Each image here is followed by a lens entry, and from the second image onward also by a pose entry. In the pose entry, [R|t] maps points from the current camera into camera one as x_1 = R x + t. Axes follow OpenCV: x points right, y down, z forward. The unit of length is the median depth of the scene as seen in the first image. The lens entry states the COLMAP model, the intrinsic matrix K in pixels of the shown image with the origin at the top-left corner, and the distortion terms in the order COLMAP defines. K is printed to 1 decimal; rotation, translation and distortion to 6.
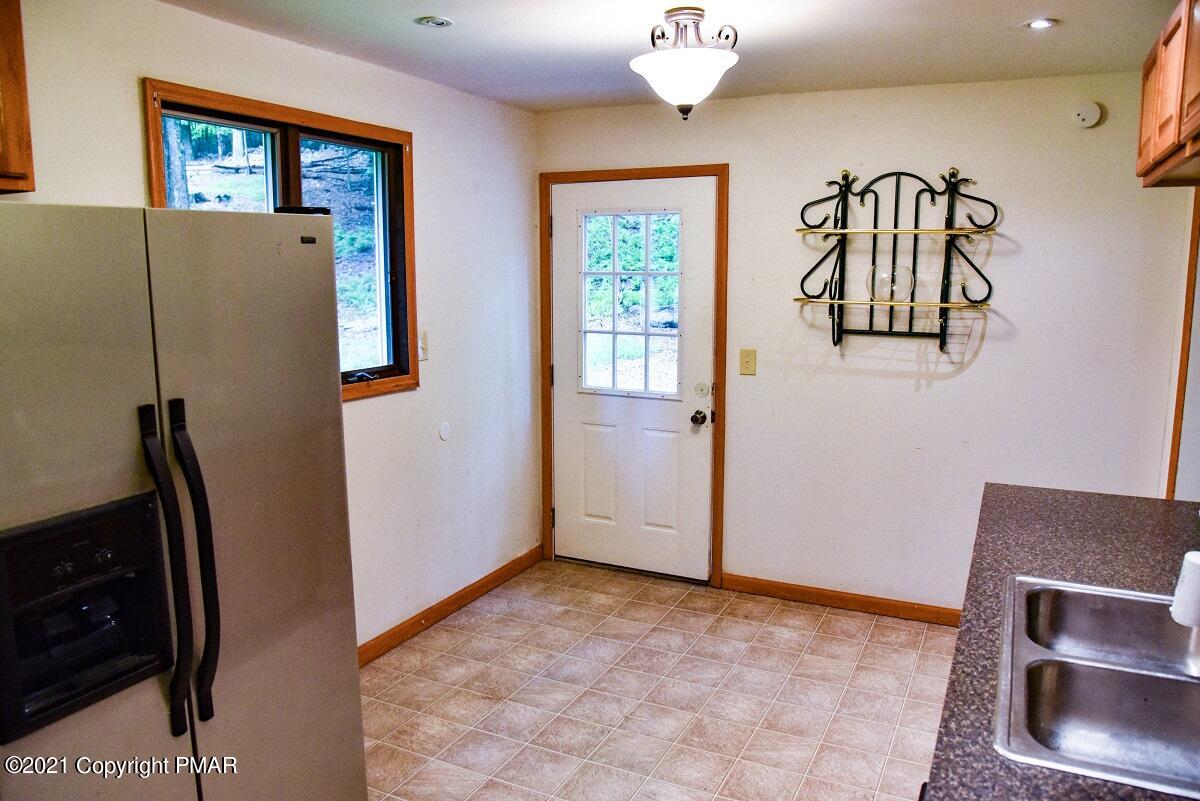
lens RADIAL K [[823.2, 0, 604.4], [0, 823.2, 406.0], [0, 0, 1]] dist [-0.118822, 0.066104]
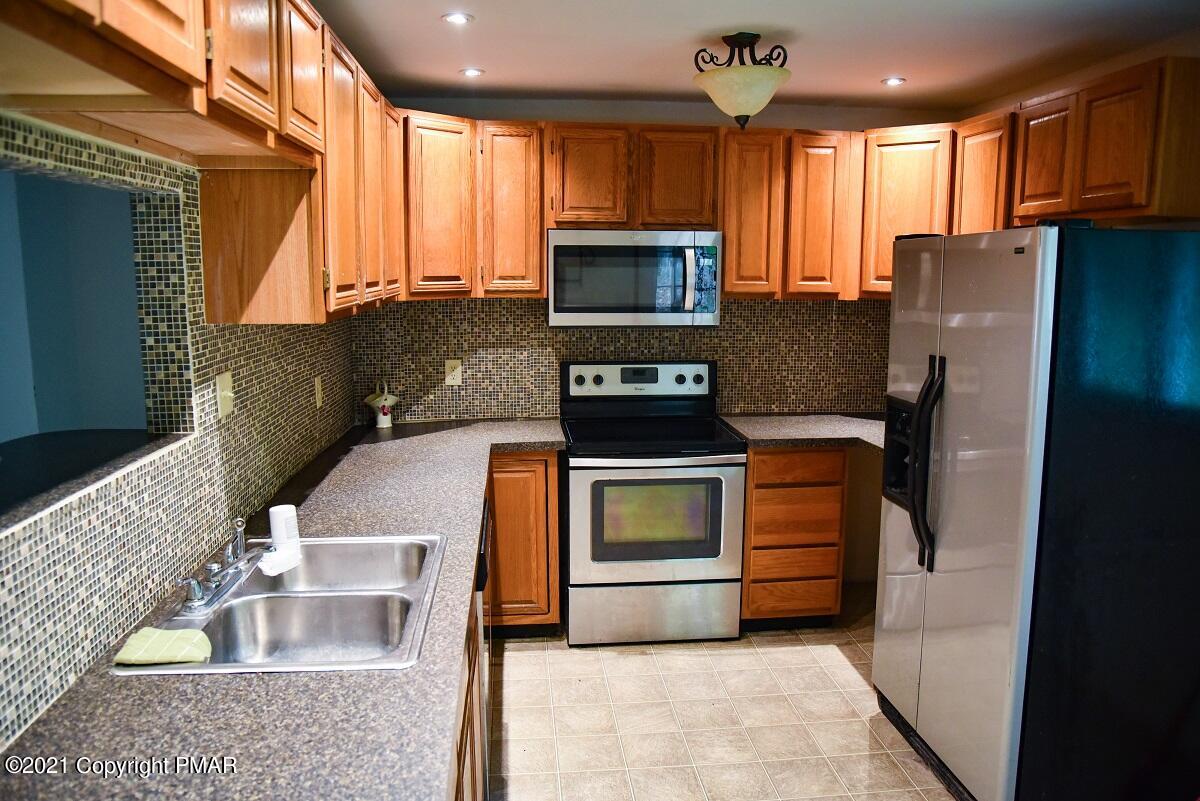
lens RADIAL K [[883.9, 0, 600.0], [0, 883.9, 400.5], [0, 0, 1]] dist [-0.114948, 0.085514]
pose [[-0.846468, 0.082810, -0.525960, 0.839076], [-0.068924, 0.962477, 0.262463, -0.283589], [0.527959, 0.258418, -0.808999, 1.755911]]
